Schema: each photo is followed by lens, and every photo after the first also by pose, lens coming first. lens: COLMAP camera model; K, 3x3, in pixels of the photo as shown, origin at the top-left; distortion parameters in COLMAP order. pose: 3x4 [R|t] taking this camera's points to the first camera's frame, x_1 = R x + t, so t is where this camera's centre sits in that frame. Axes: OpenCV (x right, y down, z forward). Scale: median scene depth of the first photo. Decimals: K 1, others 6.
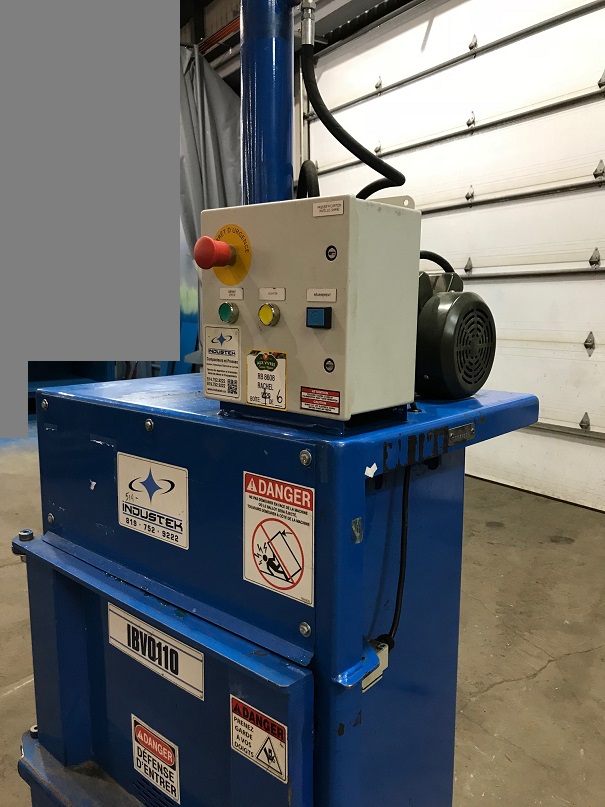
lens RADIAL K [[669.6, 0, 307.7], [0, 669.6, 396.5], [0, 0, 1]] dist [0.003541, -0.001403]
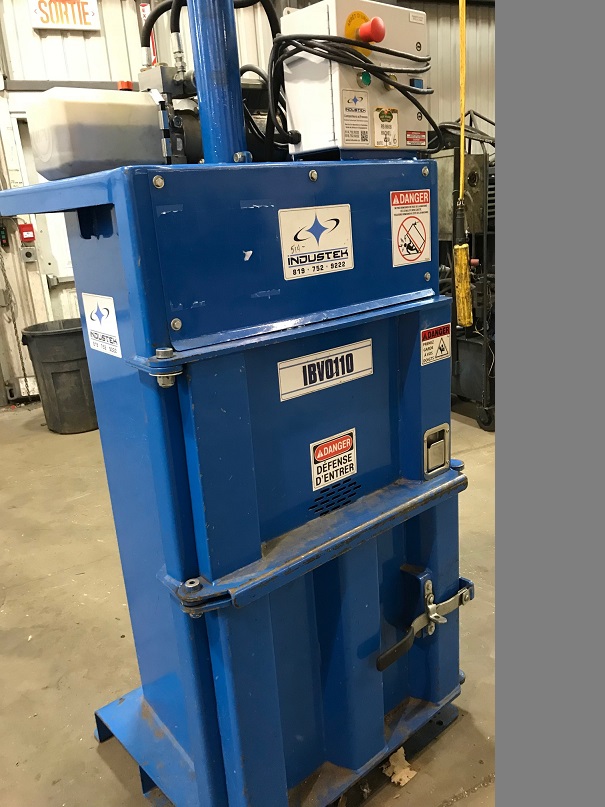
lens RADIAL K [[669.6, 0, 303.7], [0, 669.6, 410.6], [0, 0, 1]] dist [0.003541, -0.001403]
pose [[0.115494, -0.301548, 0.946430, -1.709584], [0.208995, 0.938855, 0.273630, 0.120661], [-0.971073, 0.166196, 0.171454, 1.011817]]
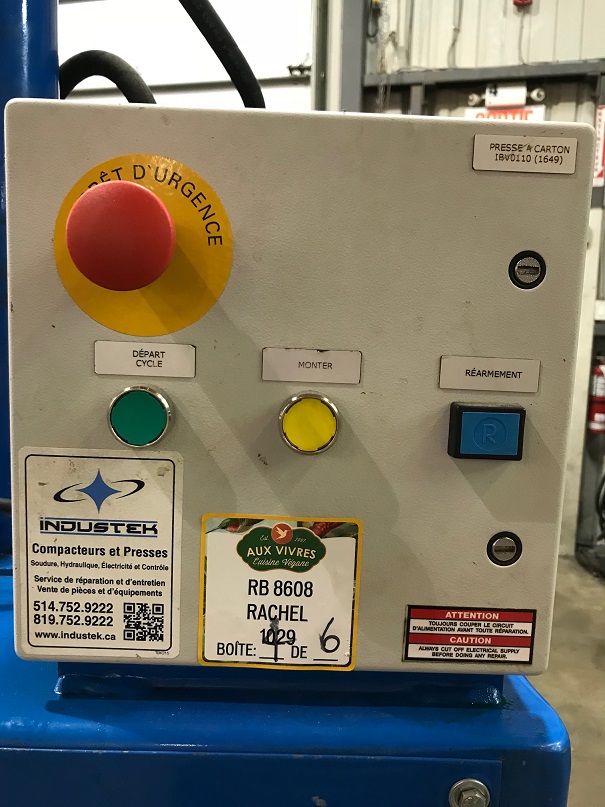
lens RADIAL K [[669.6, 0, 300.5], [0, 669.6, 398.3], [0, 0, 1]] dist [0.003541, -0.001403]
pose [[0.739130, -0.059979, 0.670887, -0.289750], [0.068320, 0.997566, 0.013915, -0.135150], [-0.670089, 0.035550, 0.741429, 0.704359]]
